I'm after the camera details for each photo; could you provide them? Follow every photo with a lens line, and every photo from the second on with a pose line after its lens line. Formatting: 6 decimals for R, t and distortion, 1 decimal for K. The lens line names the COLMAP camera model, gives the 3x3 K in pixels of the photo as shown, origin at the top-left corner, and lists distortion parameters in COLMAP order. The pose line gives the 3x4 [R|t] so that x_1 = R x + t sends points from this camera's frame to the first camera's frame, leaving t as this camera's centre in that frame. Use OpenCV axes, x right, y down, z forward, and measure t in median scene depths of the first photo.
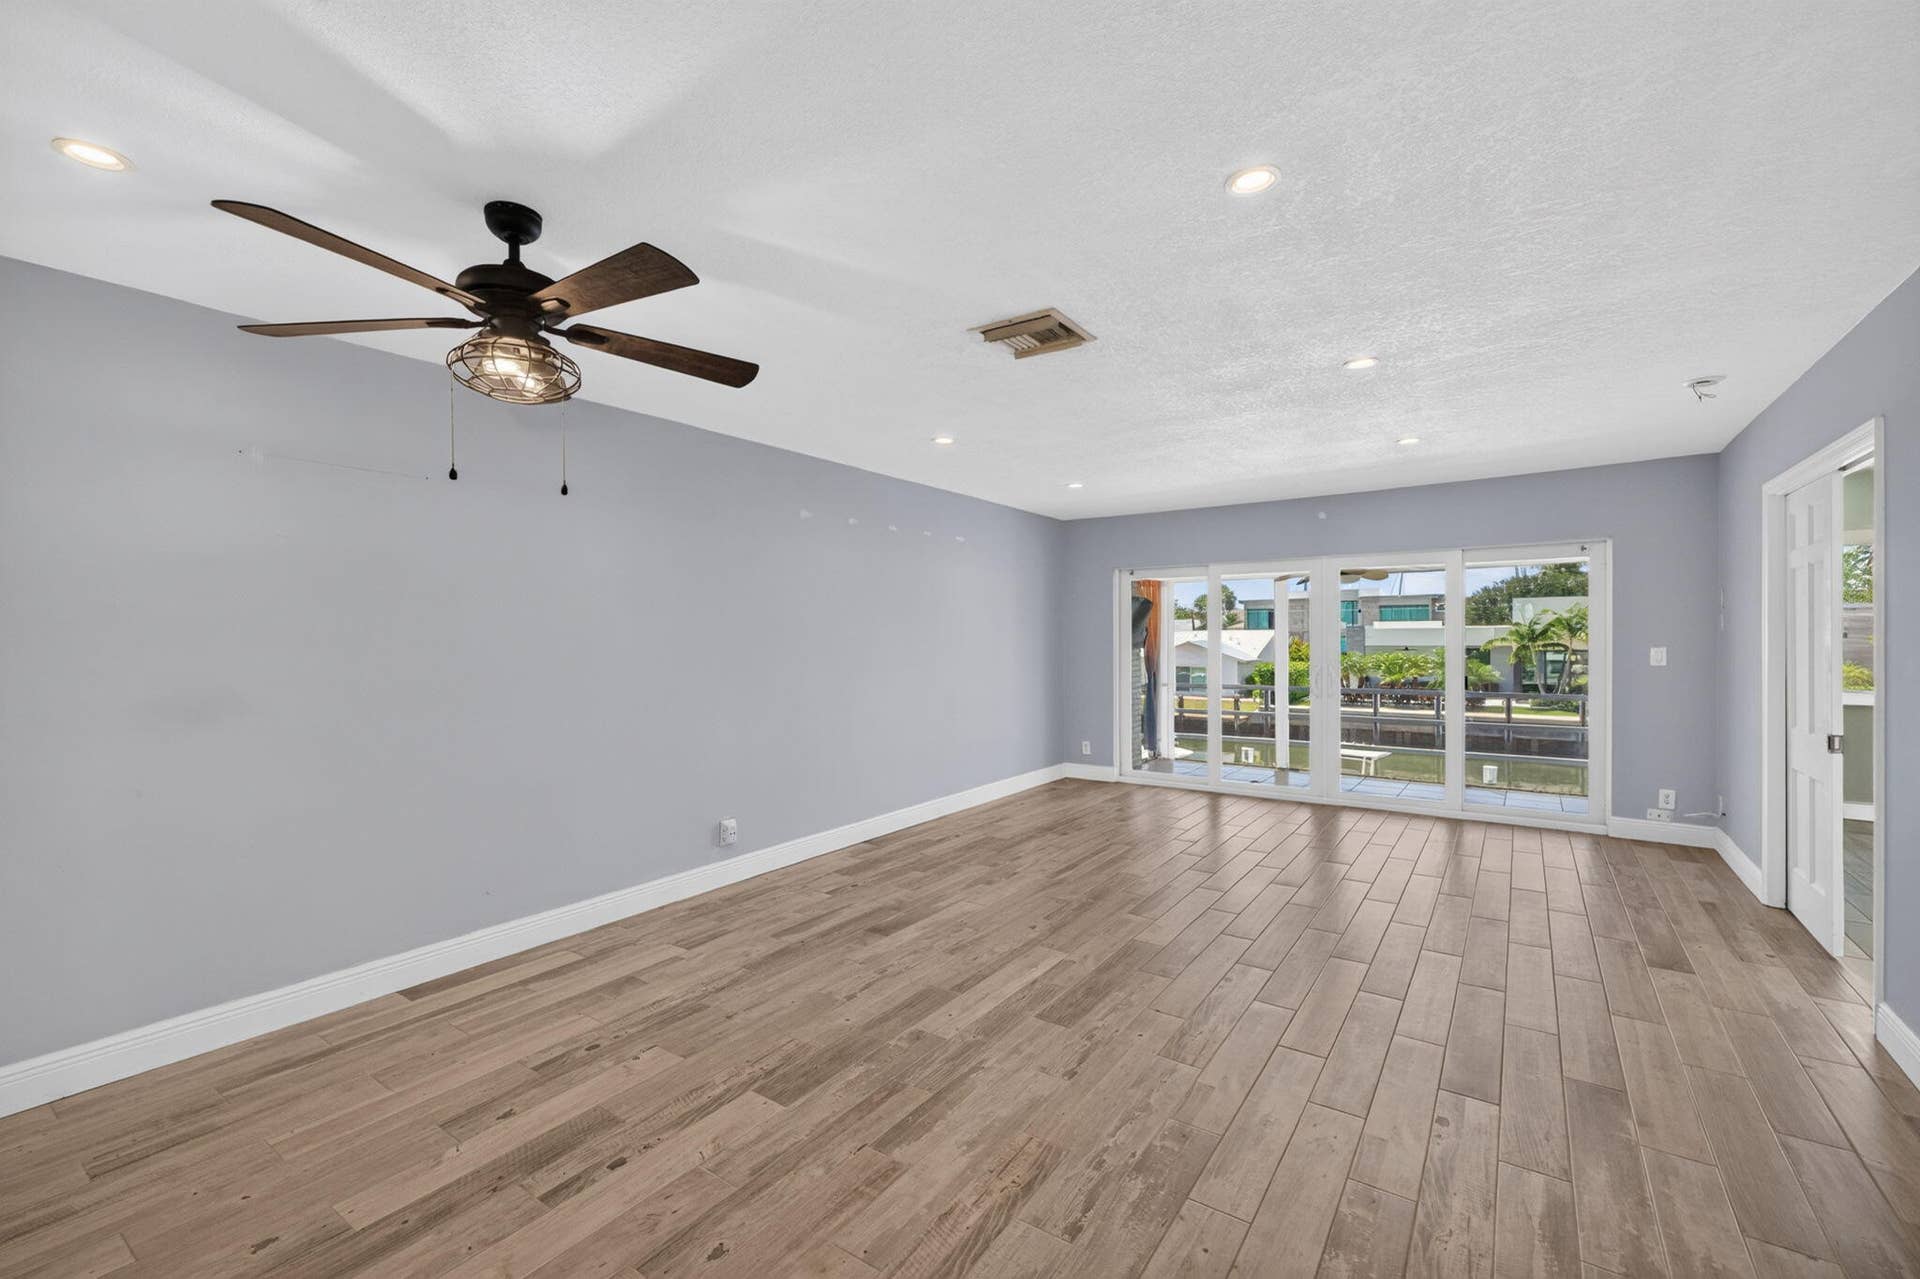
lens RADIAL K [[813.3, 0, 948.1], [0, 813.3, 622.7], [0, 0, 1]] dist [0.007801, 0.000092]
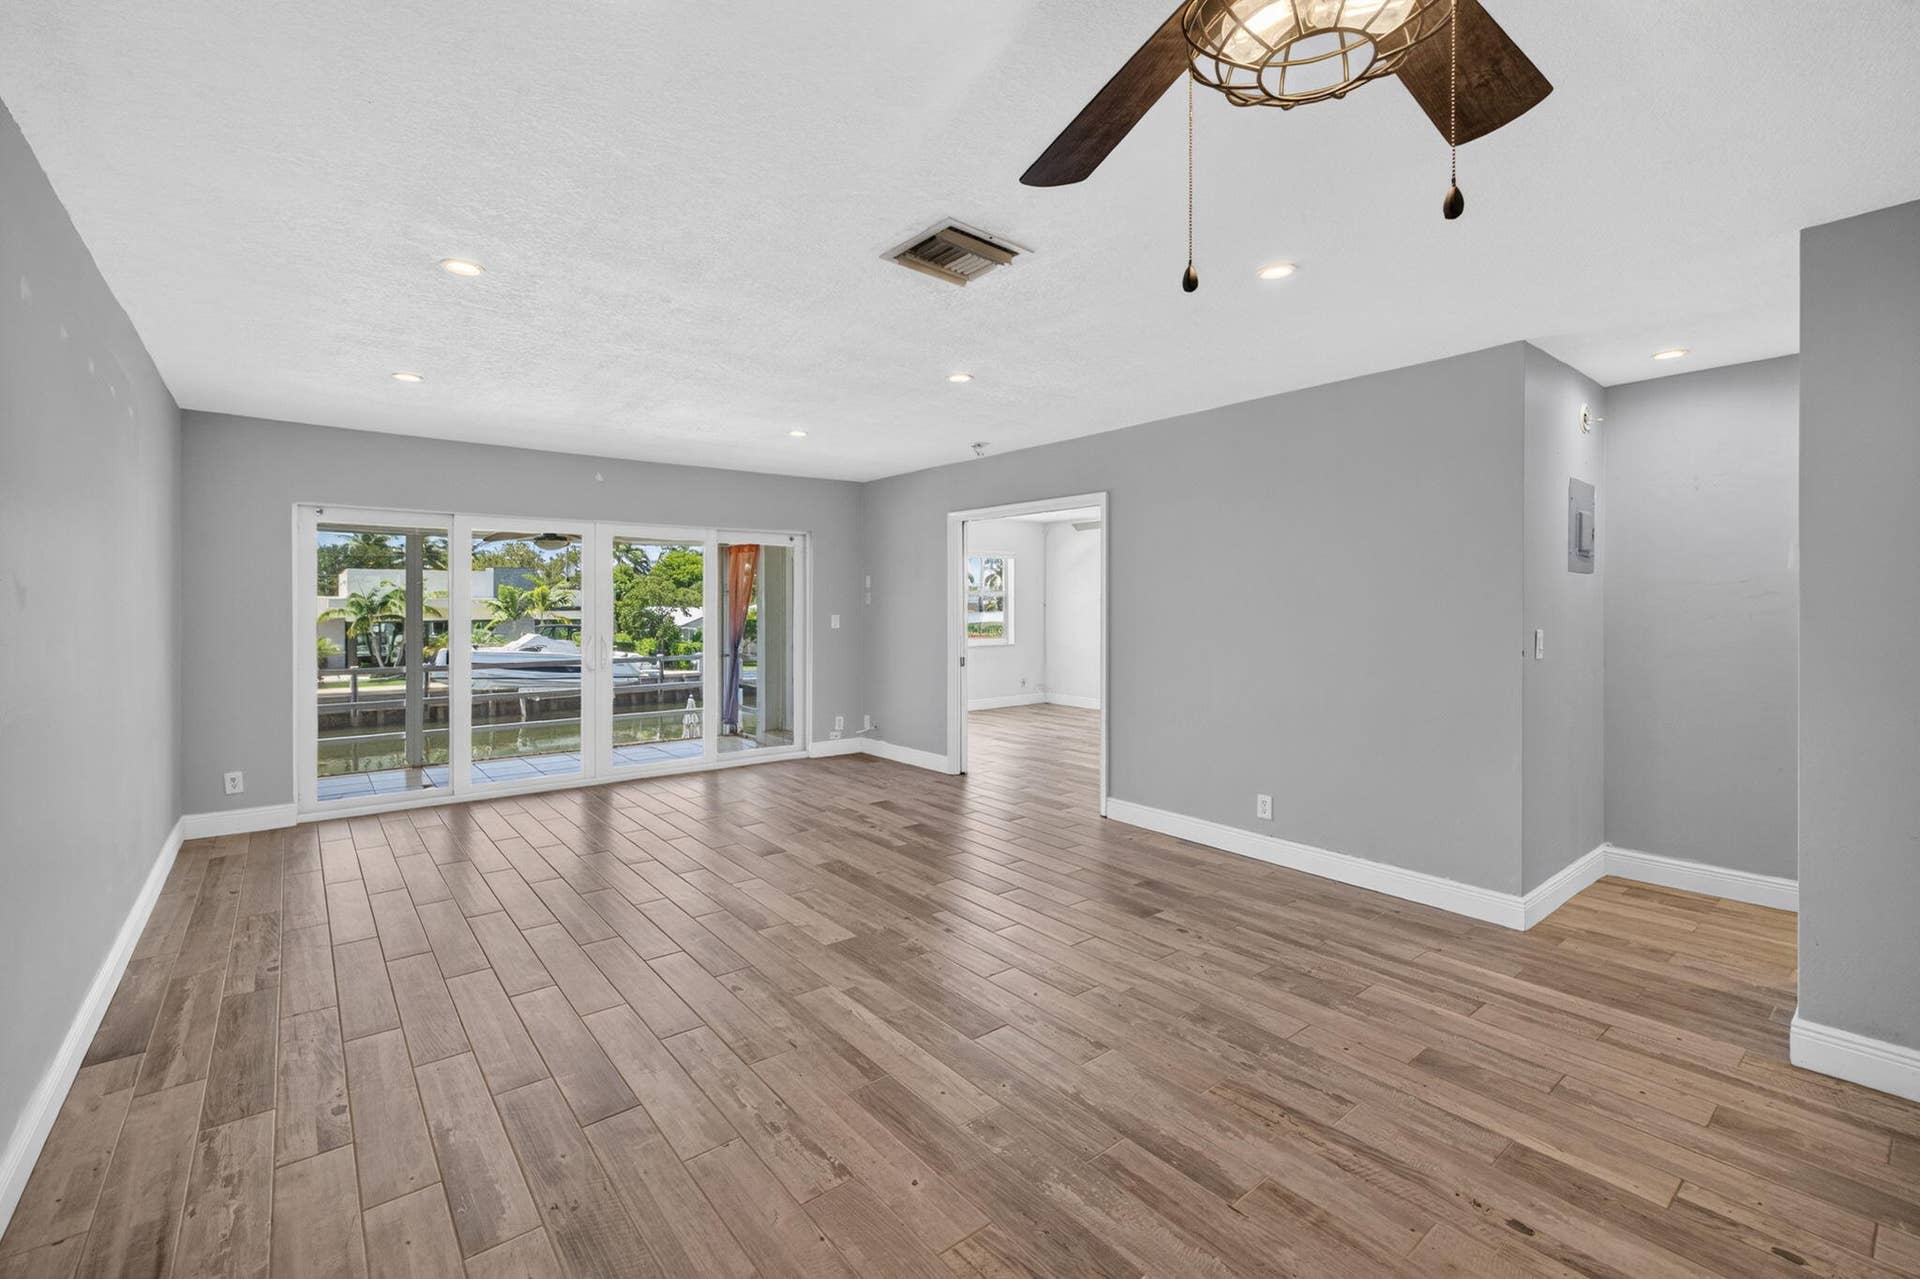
lens RADIAL K [[813.3, 0, 948.1], [0, 813.3, 622.7], [0, 0, 1]] dist [0.007801, 0.000092]
pose [[0.283224, -0.016358, 0.958914, -0.379610], [-0.016965, 0.999613, 0.022063, 0.008506], [-0.958904, -0.022517, 0.282837, 0.405582]]
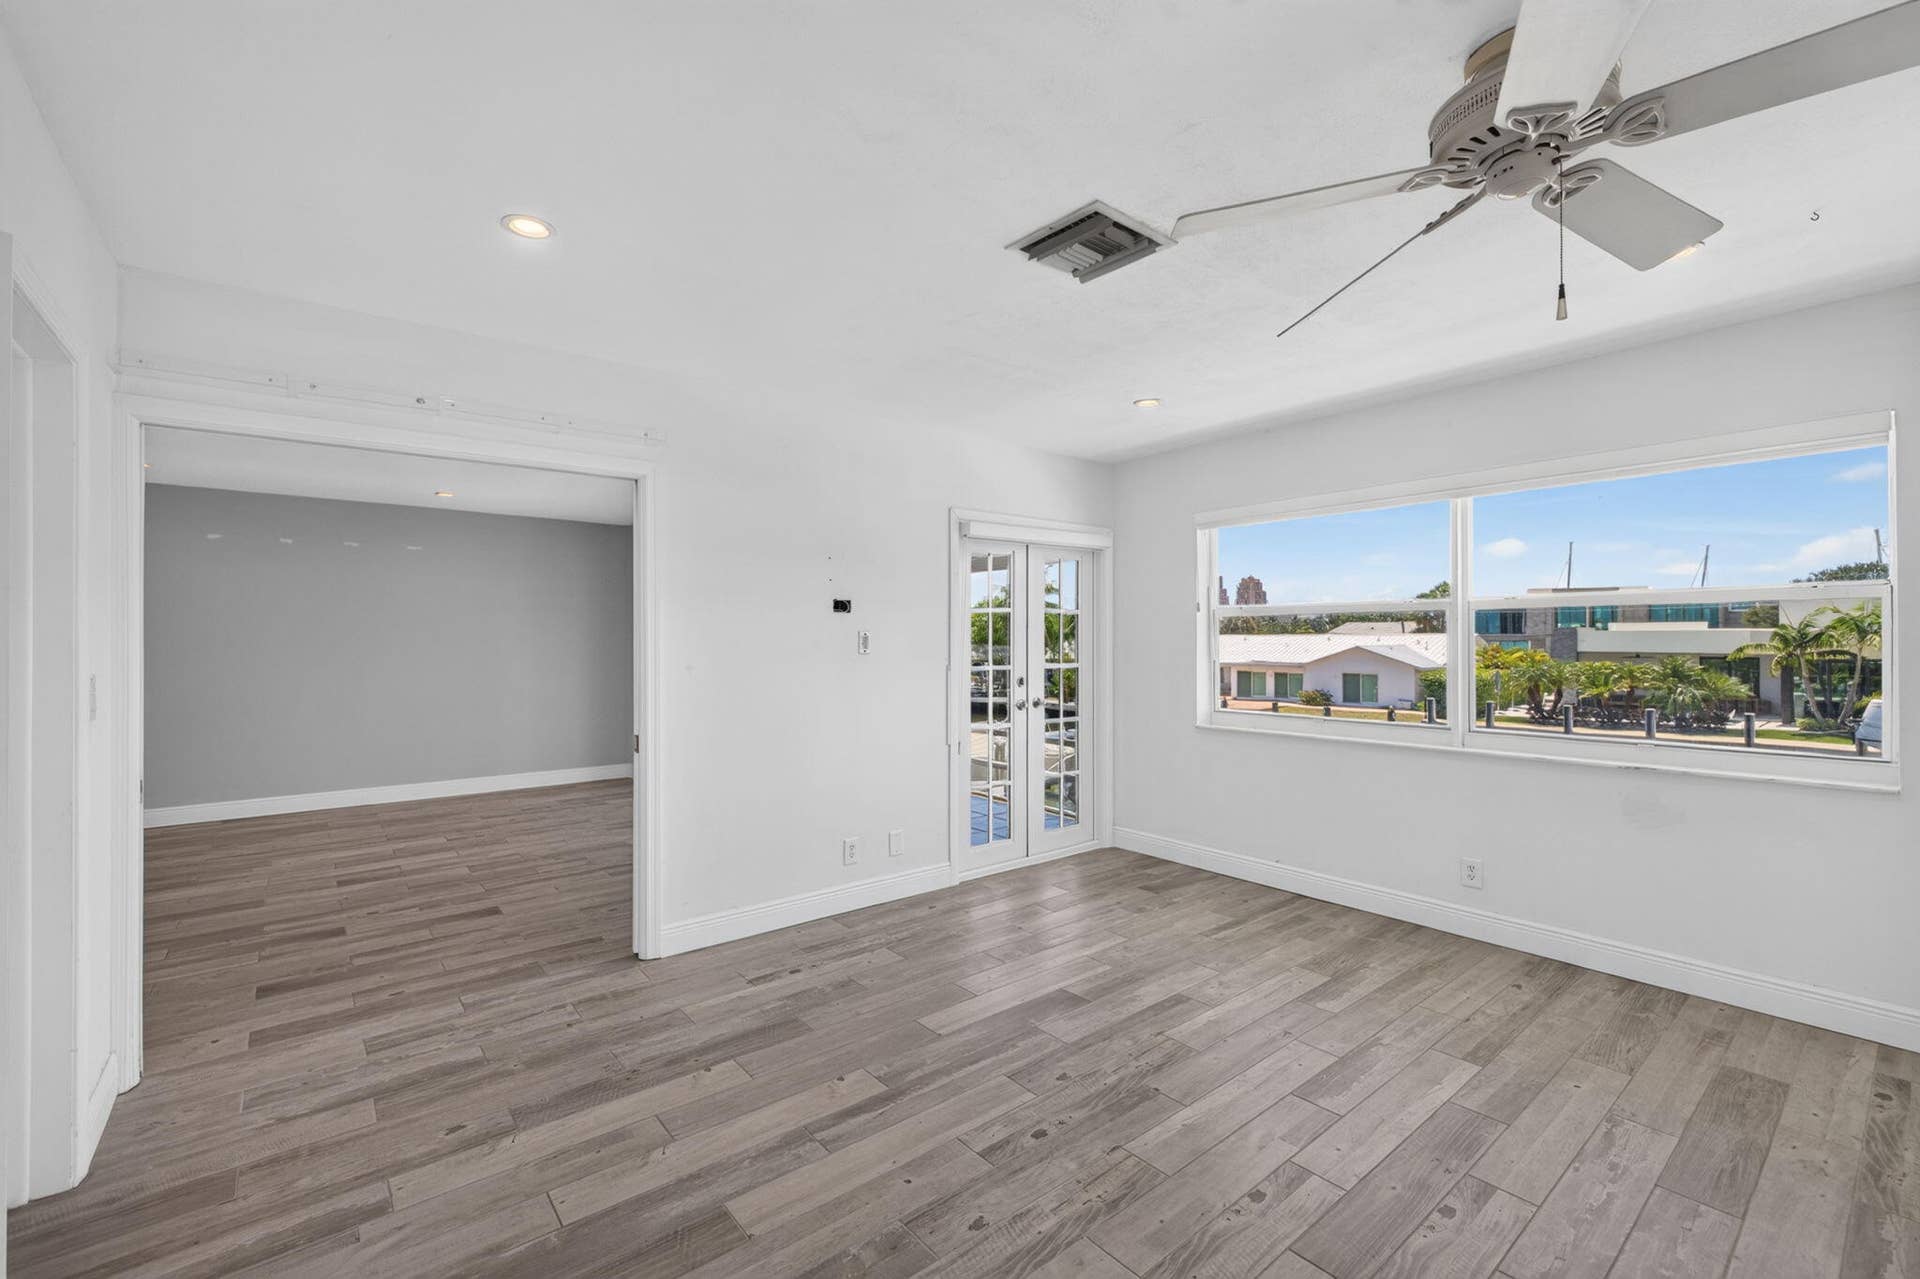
lens RADIAL K [[805.1, 0, 958.0], [0, 805.1, 638.2], [0, 0, 1]] dist [0.008465, -0.000358]
pose [[0.964541, 0.002440, -0.263923, 1.239669], [0.001557, 0.999887, 0.014933, 0.000144], [0.263929, -0.014815, 0.964428, 0.204627]]
